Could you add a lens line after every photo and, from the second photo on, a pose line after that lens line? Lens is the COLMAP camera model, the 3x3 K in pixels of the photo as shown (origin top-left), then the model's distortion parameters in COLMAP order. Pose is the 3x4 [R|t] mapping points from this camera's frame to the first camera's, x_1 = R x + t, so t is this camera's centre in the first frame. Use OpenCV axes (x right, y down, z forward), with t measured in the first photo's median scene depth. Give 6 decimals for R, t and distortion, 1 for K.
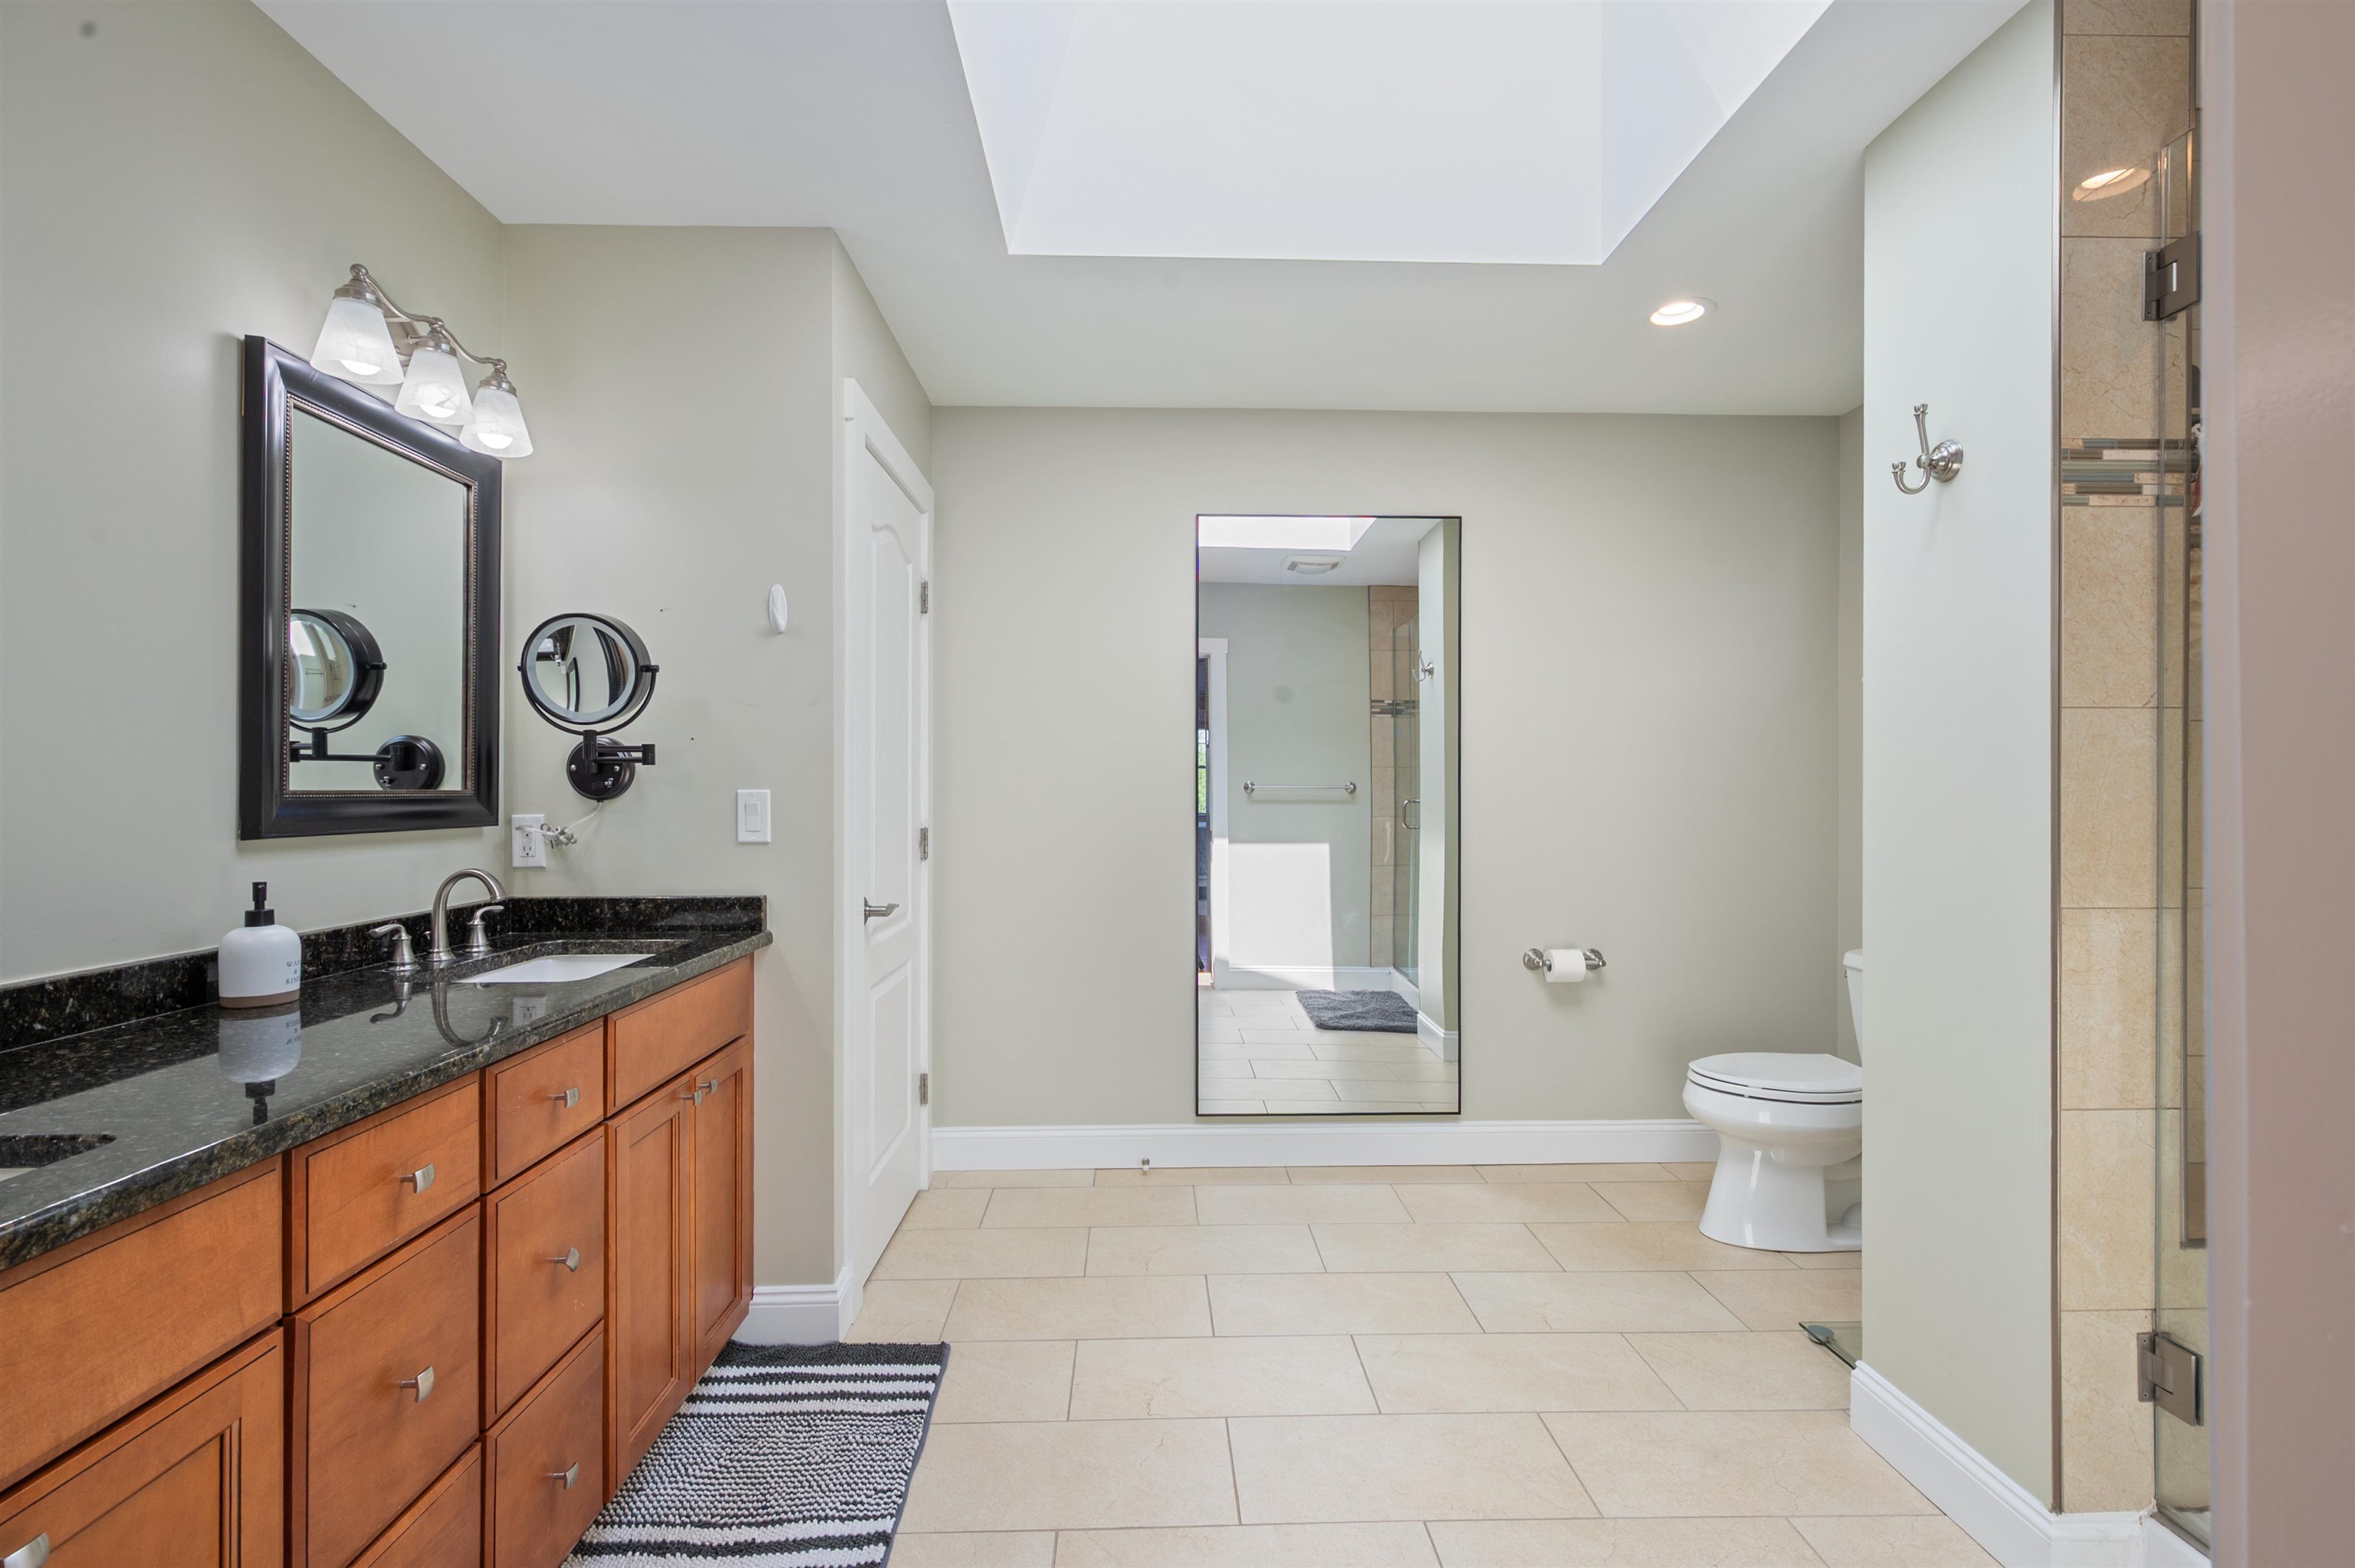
lens RADIAL K [[1064.2, 0, 1177.1], [0, 1064.2, 774.7], [0, 0, 1]] dist [-0.000149, 0.001131]
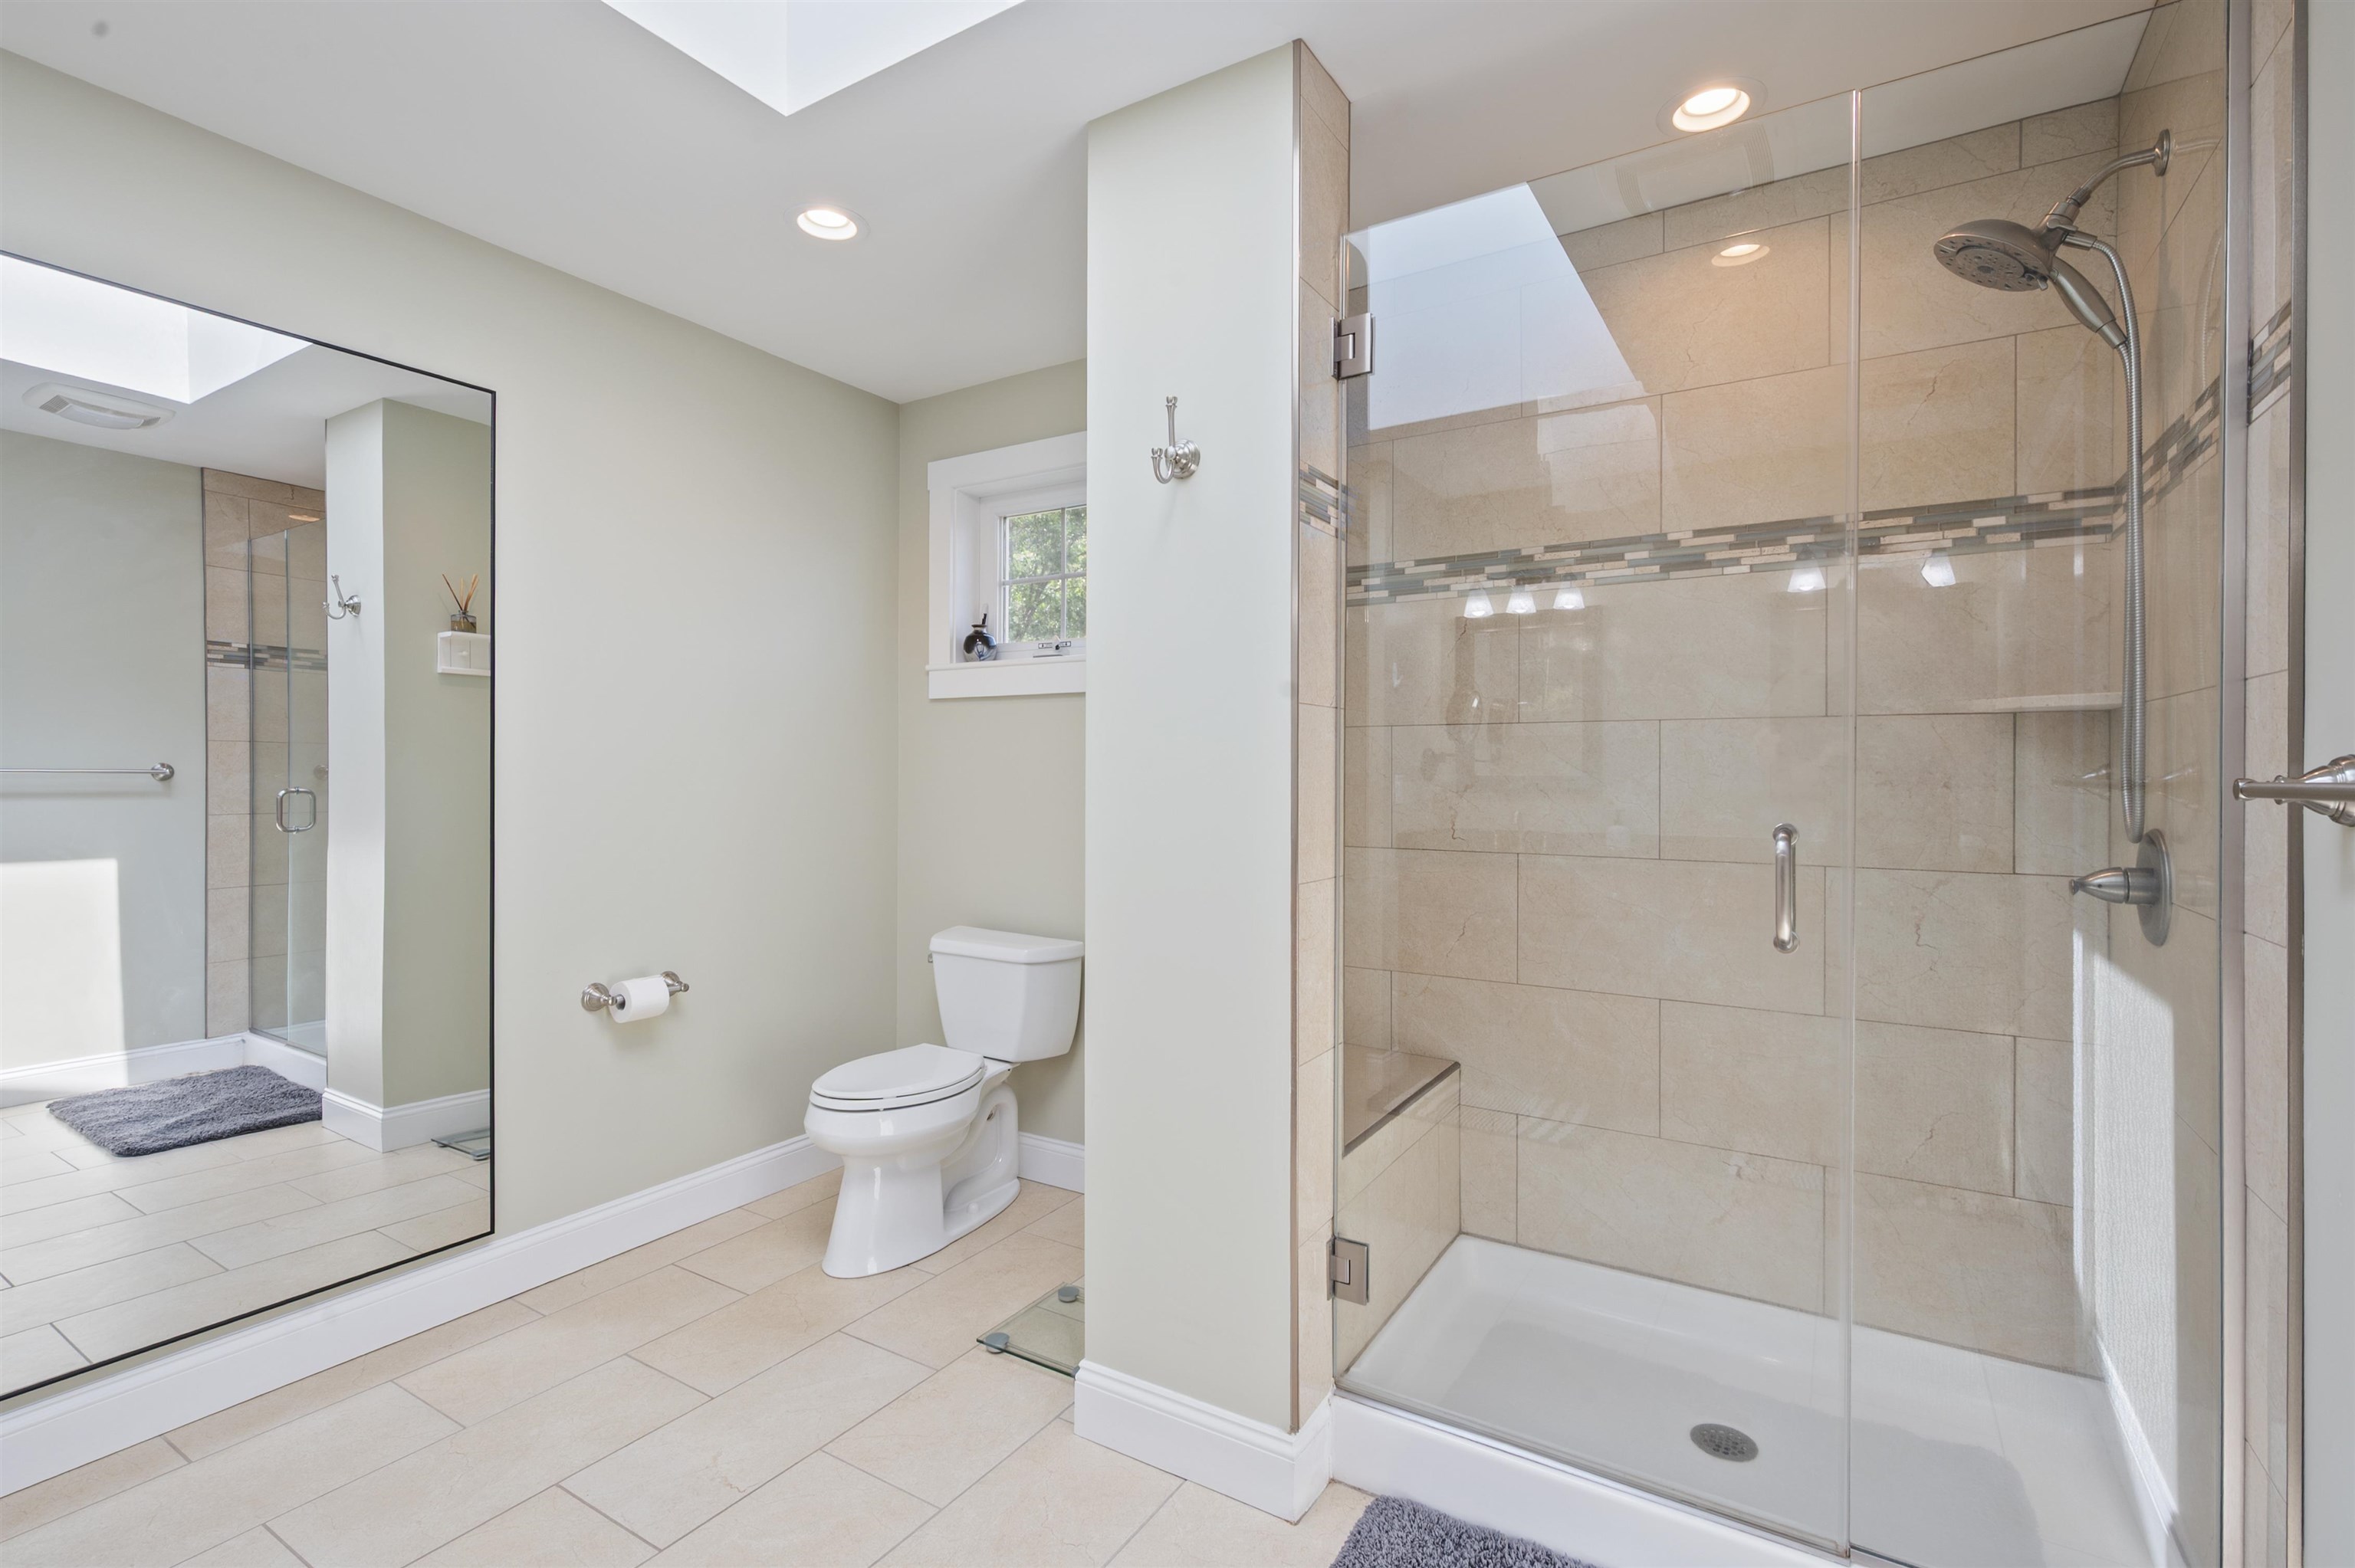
lens RADIAL K [[1064.2, 0, 1177.1], [0, 1064.2, 774.7], [0, 0, 1]] dist [-0.000149, 0.001131]
pose [[0.553511, -0.004706, 0.832829, -0.077611], [-0.010432, 0.999866, 0.012582, -0.001501], [-0.832777, -0.015652, 0.553388, 0.243807]]
